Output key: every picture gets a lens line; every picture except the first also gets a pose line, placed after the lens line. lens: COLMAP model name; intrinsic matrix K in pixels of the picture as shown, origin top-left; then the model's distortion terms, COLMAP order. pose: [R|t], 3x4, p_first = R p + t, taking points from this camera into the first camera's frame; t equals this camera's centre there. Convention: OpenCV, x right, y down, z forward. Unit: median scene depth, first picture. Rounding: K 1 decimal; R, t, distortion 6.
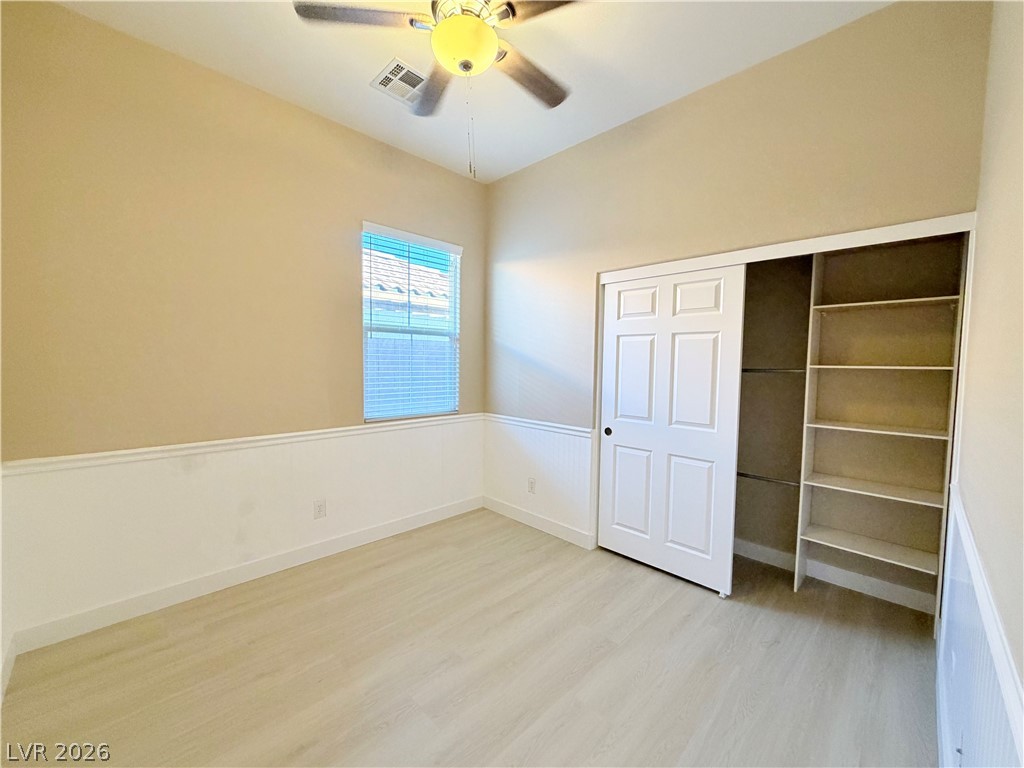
lens RADIAL K [[408.2, 0, 510.8], [0, 408.2, 380.8], [0, 0, 1]] dist [-0.000733, -0.000214]
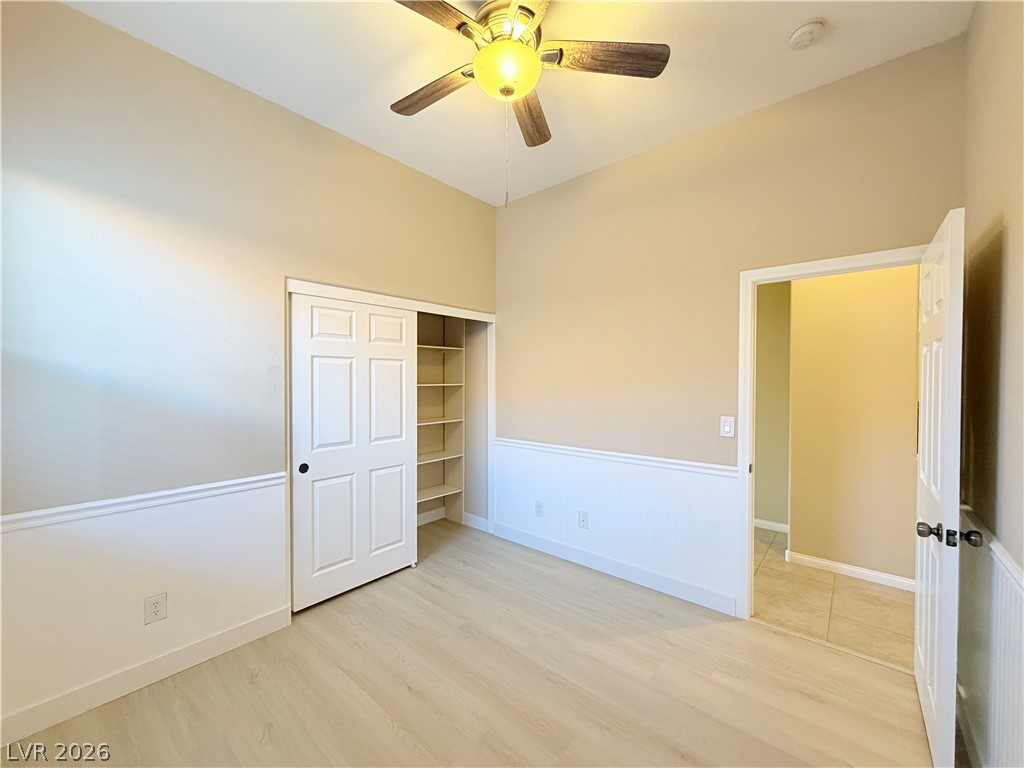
lens RADIAL K [[408.2, 0, 502.5], [0, 408.2, 387.8], [0, 0, 1]] dist [-0.000733, -0.000214]
pose [[-0.061607, -0.028291, 0.997699, -0.638268], [0.058252, 0.997792, 0.031890, -0.046236], [-0.996399, 0.060082, -0.059823, 0.641670]]
